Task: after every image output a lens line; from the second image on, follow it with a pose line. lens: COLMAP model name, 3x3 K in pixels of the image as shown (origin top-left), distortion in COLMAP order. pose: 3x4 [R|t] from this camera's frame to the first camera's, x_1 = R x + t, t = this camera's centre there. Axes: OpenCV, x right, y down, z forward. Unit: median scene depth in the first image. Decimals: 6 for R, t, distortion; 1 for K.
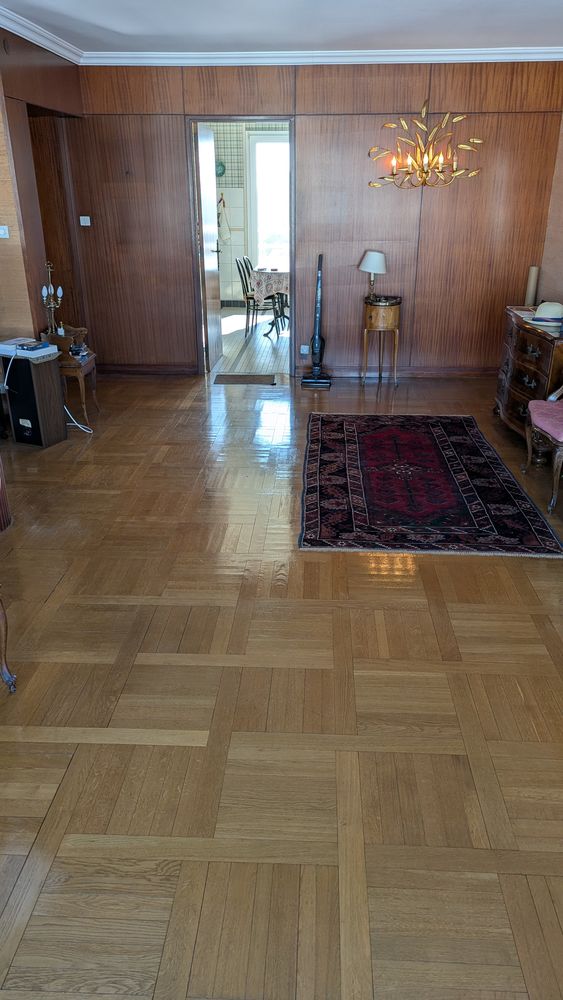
lens RADIAL K [[706.0, 0, 279.7], [0, 706.0, 494.1], [0, 0, 1]] dist [0.048332, -0.016688]
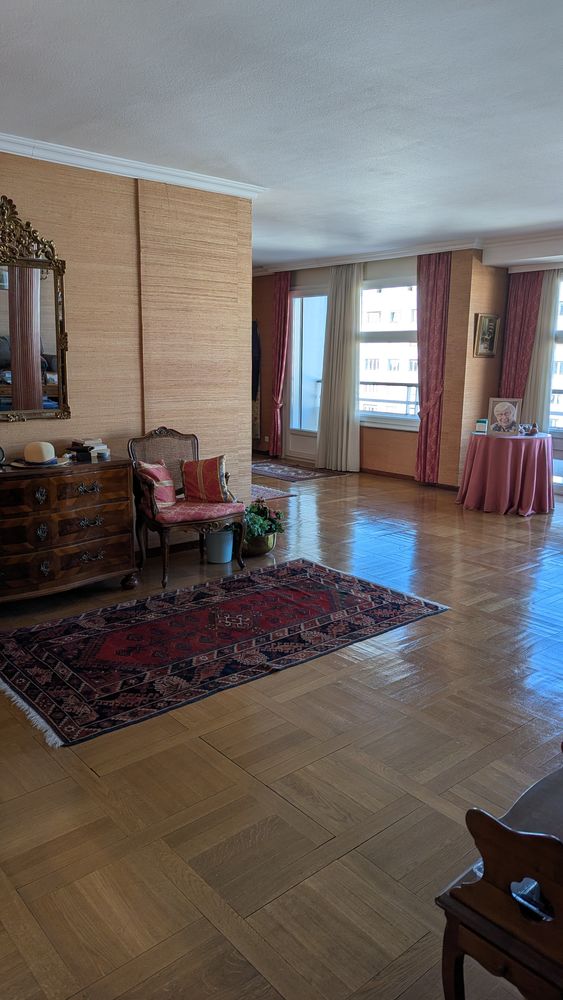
lens RADIAL K [[706.0, 0, 278.2], [0, 706.0, 501.4], [0, 0, 1]] dist [0.048332, -0.016688]
pose [[-0.692060, -0.147809, 0.706545, -0.484136], [0.275064, 0.850960, 0.447445, -0.565465], [-0.667377, 0.504004, -0.548258, 1.442897]]
